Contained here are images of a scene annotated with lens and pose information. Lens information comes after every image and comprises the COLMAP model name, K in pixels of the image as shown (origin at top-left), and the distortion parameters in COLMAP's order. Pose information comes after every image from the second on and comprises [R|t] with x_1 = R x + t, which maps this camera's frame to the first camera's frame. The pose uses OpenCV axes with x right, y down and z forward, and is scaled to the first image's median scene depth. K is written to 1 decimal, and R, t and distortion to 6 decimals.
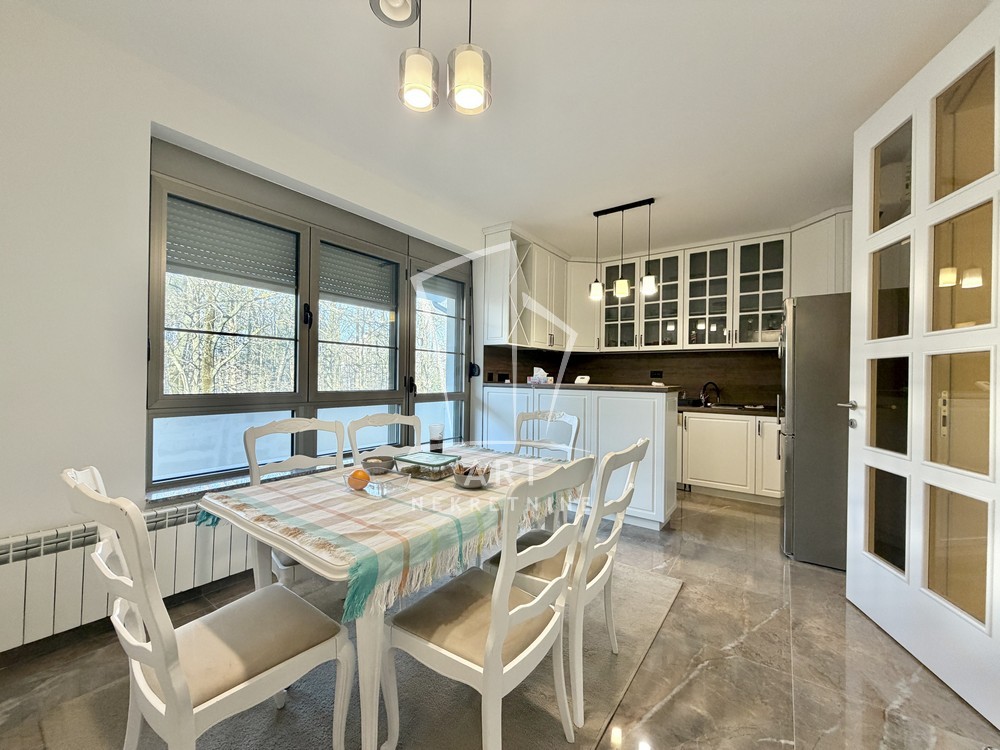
lens RADIAL K [[399.6, 0, 497.2], [0, 399.6, 373.9], [0, 0, 1]] dist [-0.002197, 0.000141]
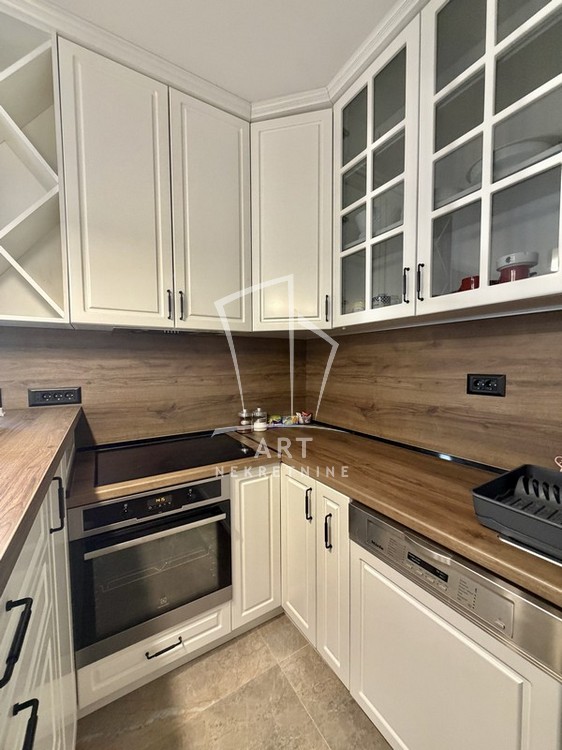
lens RADIAL K [[299.7, 0, 283.4], [0, 299.7, 377.3], [0, 0, 1]] dist [-0.002197, 0.000141]
pose [[0.922509, 0.001568, -0.385972, 0.346778], [0.019831, 0.998478, 0.051456, -0.020984], [0.385466, -0.055123, 0.921074, 0.721311]]
